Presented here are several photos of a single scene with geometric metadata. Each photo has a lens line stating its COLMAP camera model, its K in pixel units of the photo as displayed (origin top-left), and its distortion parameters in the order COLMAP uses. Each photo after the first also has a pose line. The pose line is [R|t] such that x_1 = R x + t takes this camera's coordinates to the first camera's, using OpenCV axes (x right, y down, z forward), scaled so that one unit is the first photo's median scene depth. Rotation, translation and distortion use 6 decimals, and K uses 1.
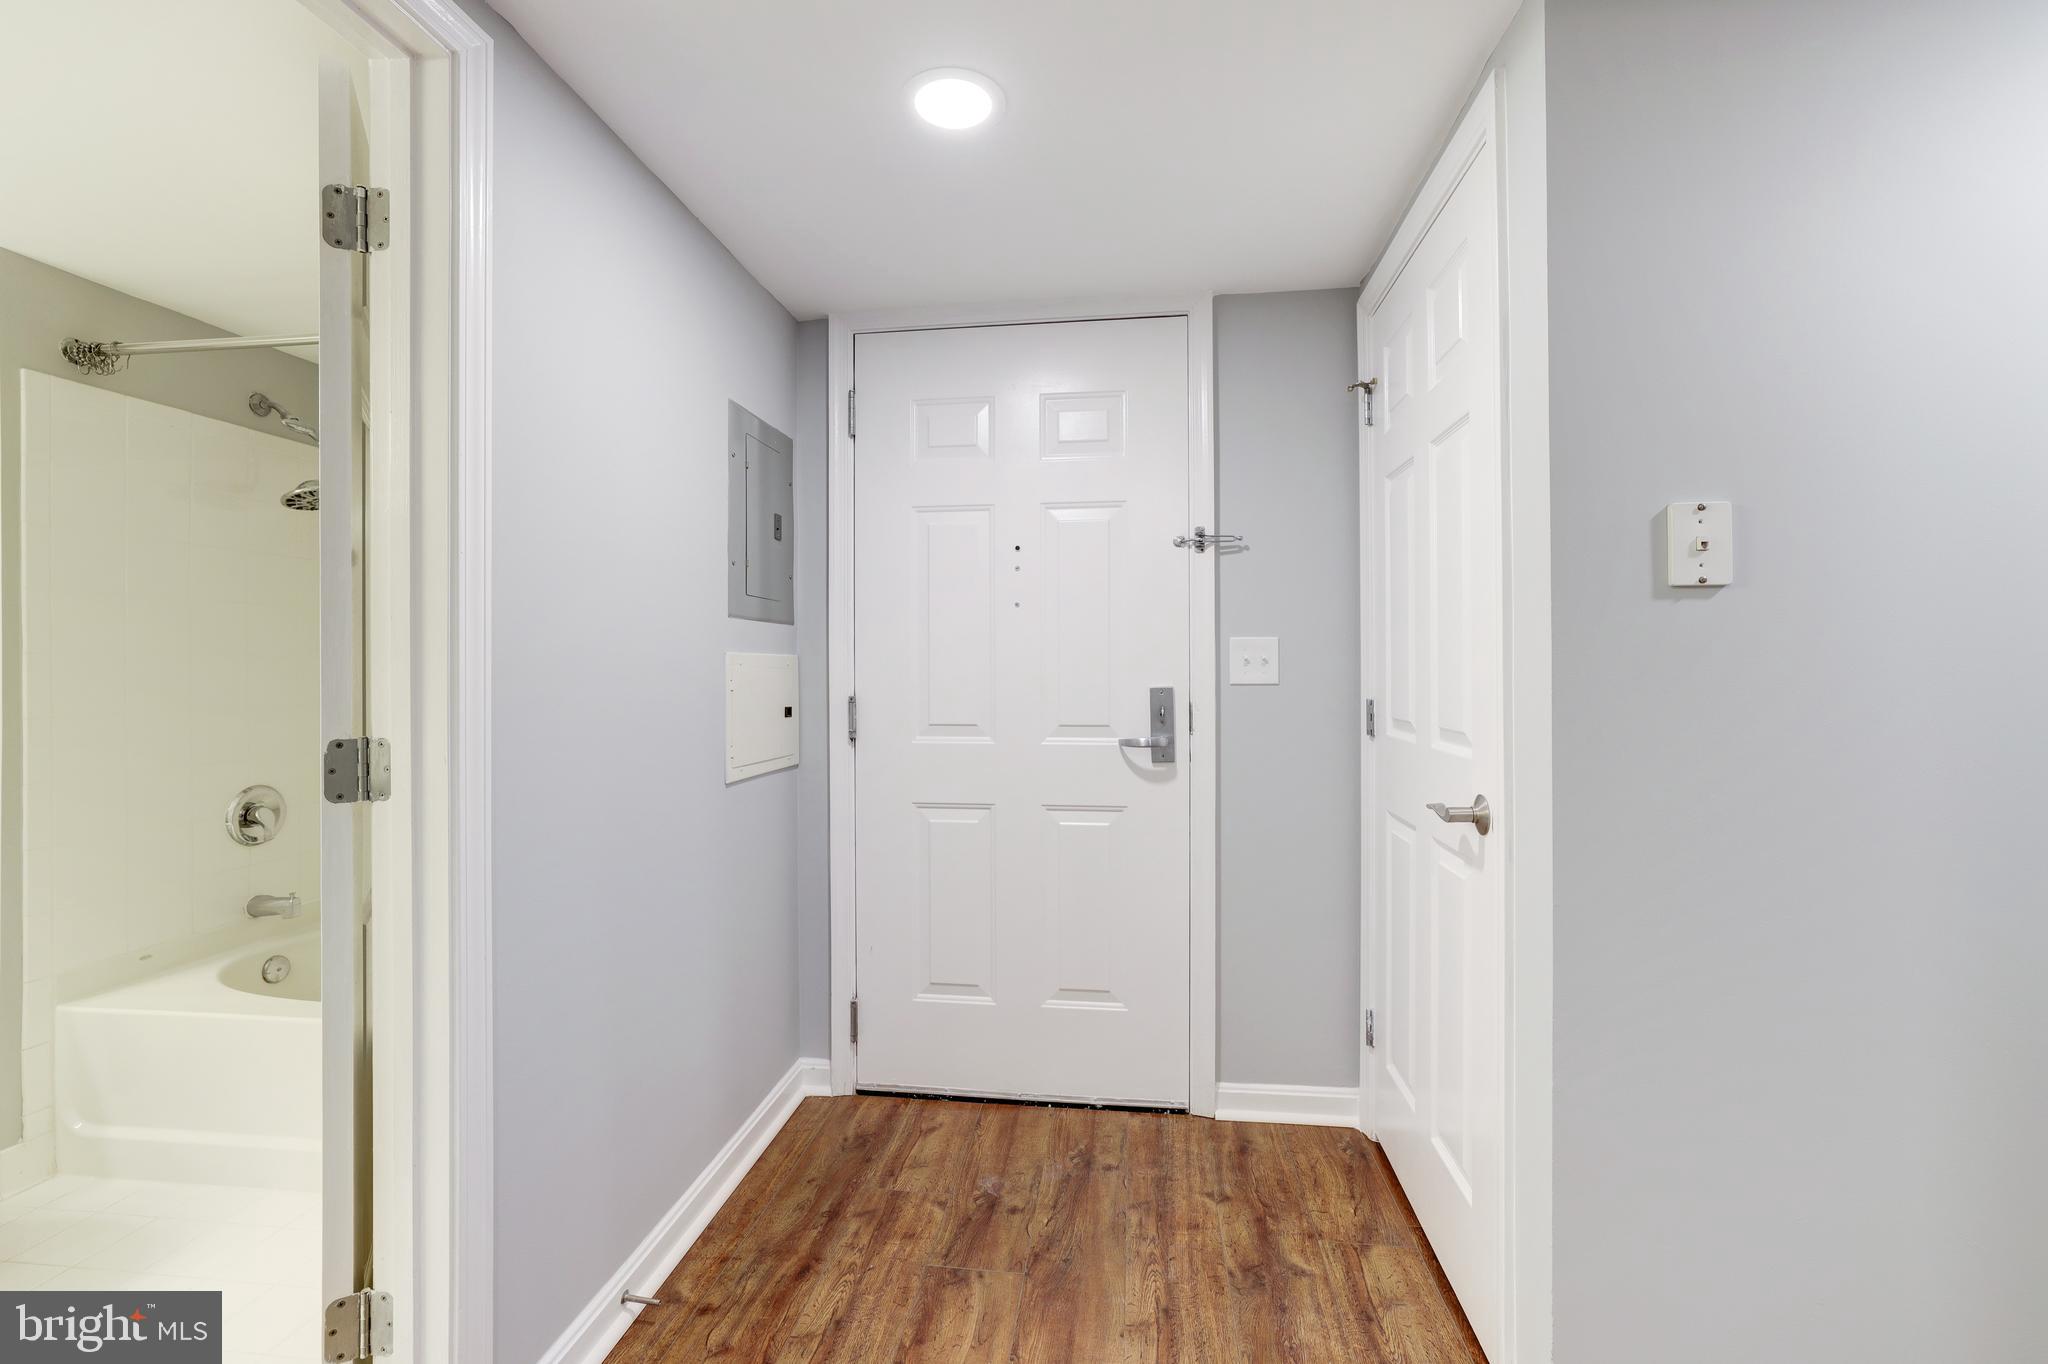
lens RADIAL K [[883.0, 0, 1051.3], [0, 883.0, 659.6], [0, 0, 1]] dist [-0.035507, 0.011617]
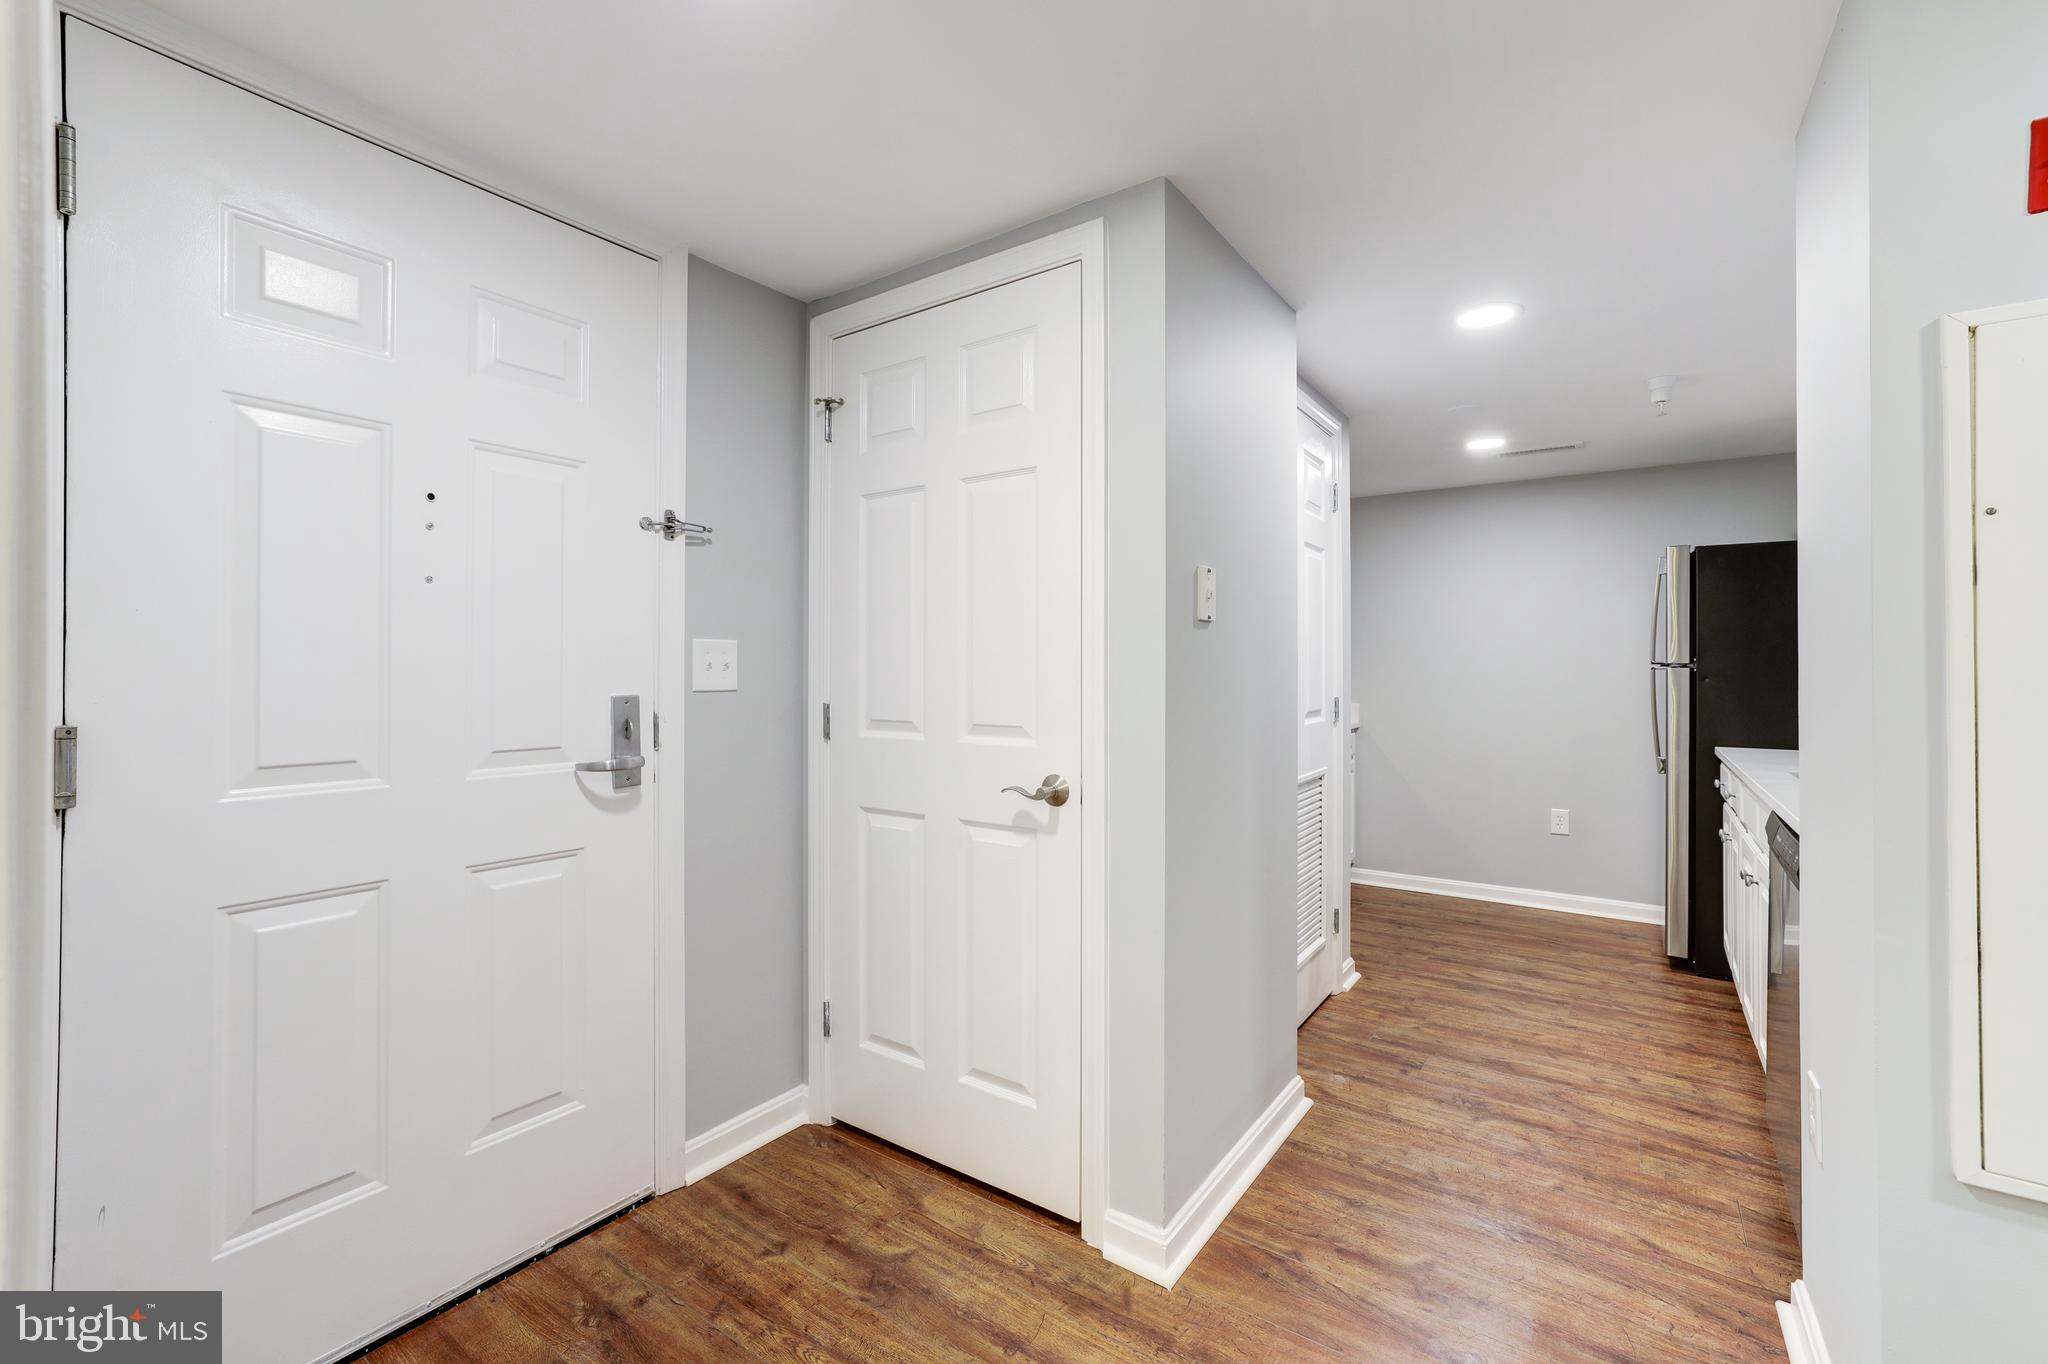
lens RADIAL K [[860.6, 0, 1013.7], [0, 860.6, 670.9], [0, 0, 1]] dist [-0.015645, 0.004363]
pose [[0.475566, 0.007762, 0.879646, -0.445533], [-0.010366, 0.999941, -0.003219, 0.007315], [-0.879619, -0.007588, 0.475618, 0.326678]]
